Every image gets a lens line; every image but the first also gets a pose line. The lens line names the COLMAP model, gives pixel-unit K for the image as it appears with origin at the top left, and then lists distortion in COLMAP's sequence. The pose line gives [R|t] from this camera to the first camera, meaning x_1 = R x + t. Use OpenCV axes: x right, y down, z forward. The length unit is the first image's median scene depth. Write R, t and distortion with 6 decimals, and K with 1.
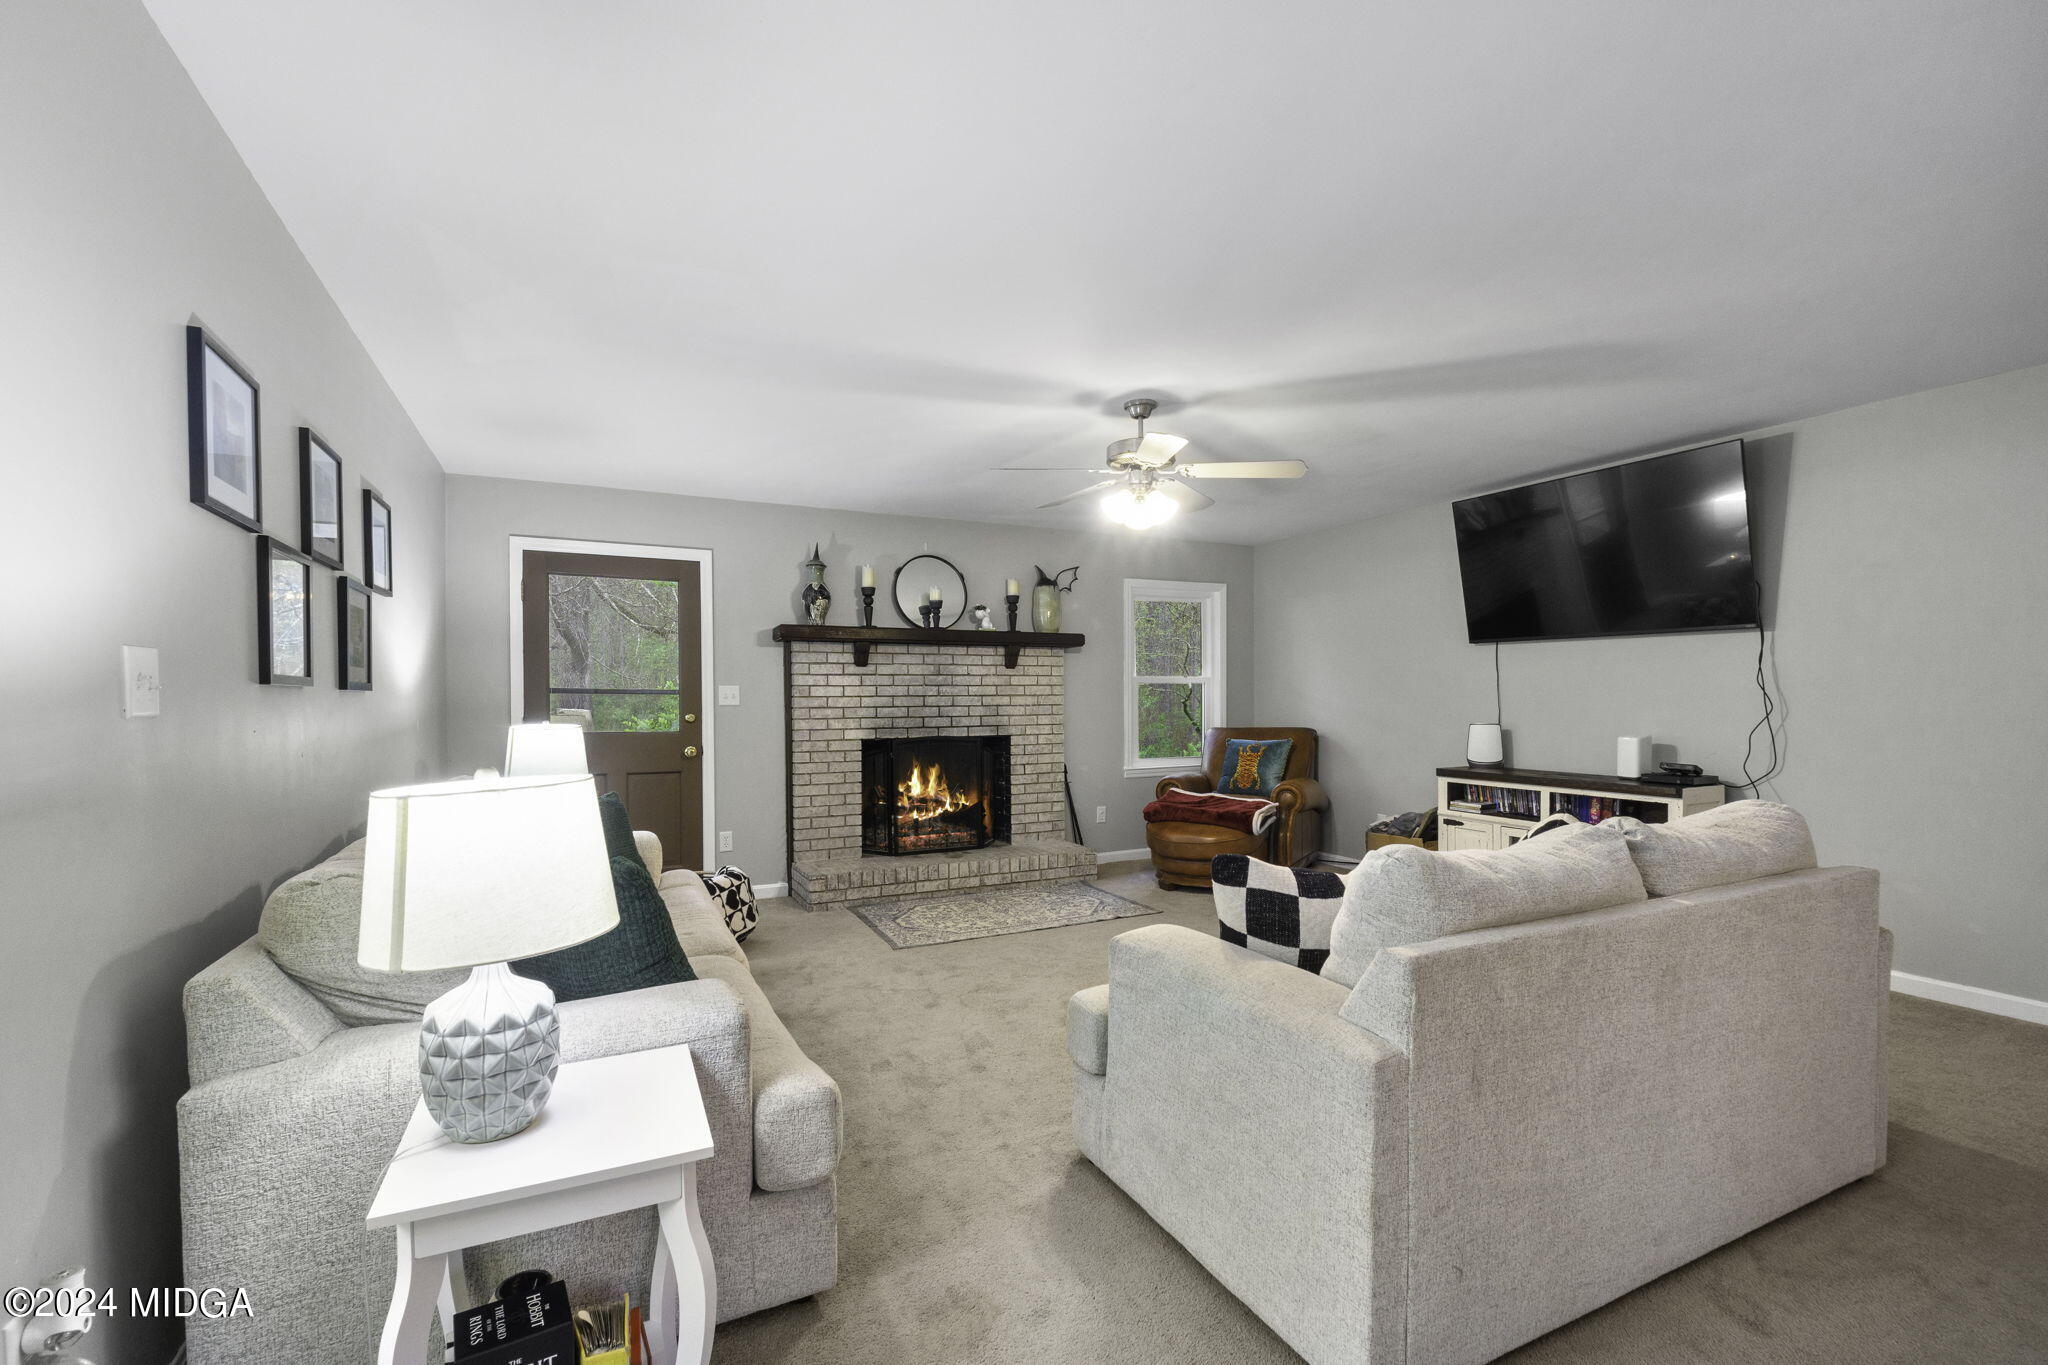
lens RADIAL K [[869.3, 0, 1031.0], [0, 869.3, 711.4], [0, 0, 1]] dist [-0.013162, -0.000044]
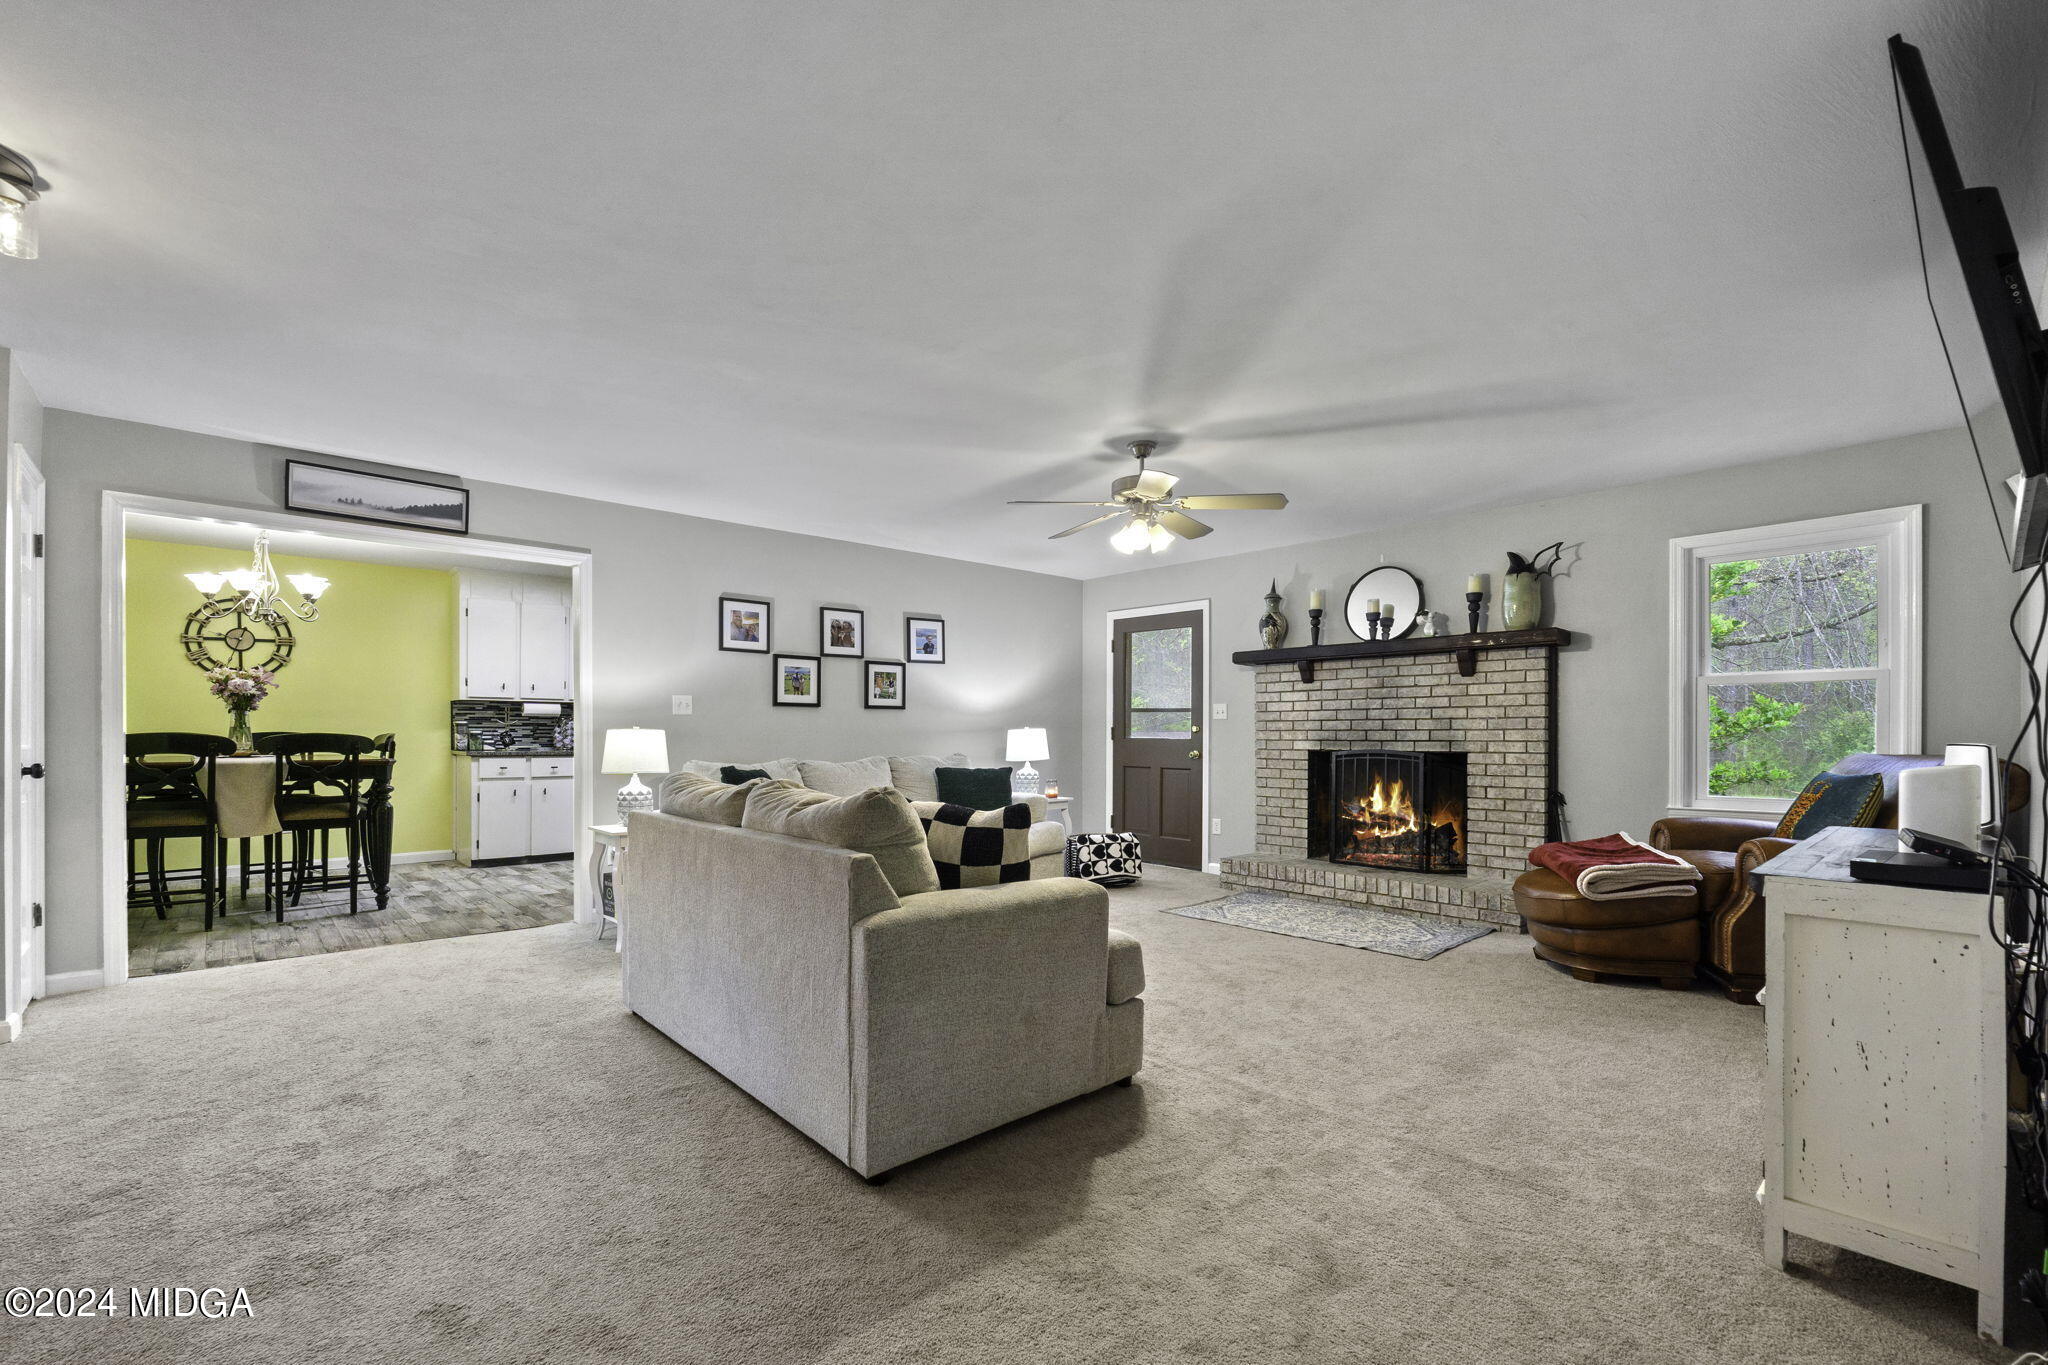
lens RADIAL K [[888.0, 0, 1014.2], [0, 888.0, 733.5], [0, 0, 1]] dist [-0.007580, -0.000229]
pose [[0.266051, 0.006171, -0.963939, 0.774035], [-0.015333, 0.999880, 0.002169, 0.014617], [0.963837, 0.014203, 0.266114, 0.345207]]
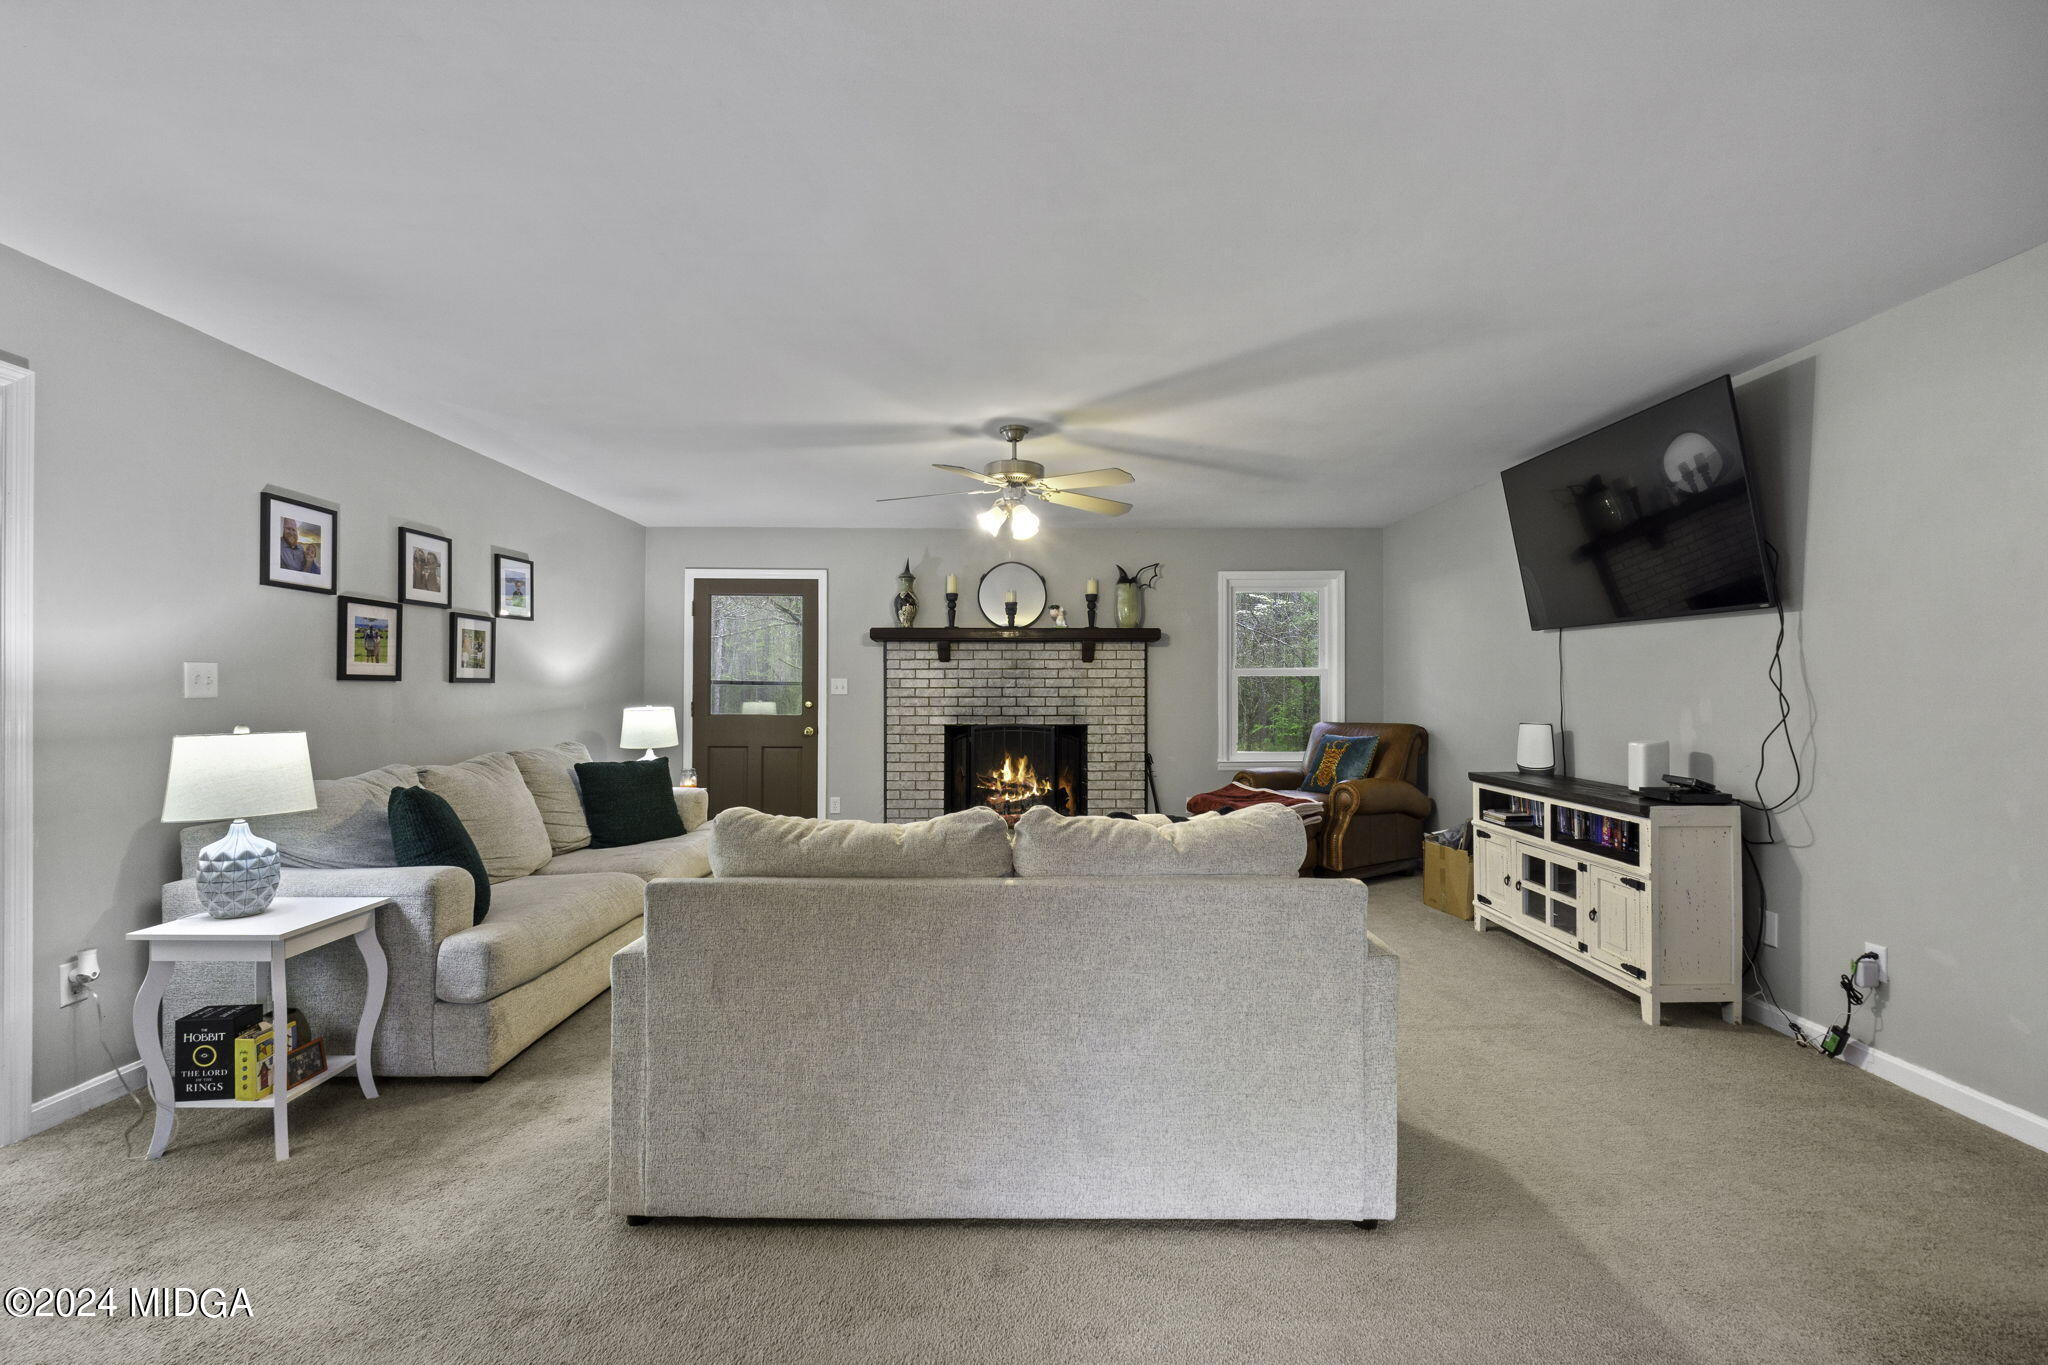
lens RADIAL K [[880.5, 0, 1024.0], [0, 880.5, 682.5], [0, 0, 1]] dist [-0.008883, -0.000186]
pose [[0.900785, 0.002799, -0.434256, 0.405381], [-0.011784, 0.999769, -0.017999, -0.004366], [0.434105, 0.021331, 0.900610, -0.009920]]
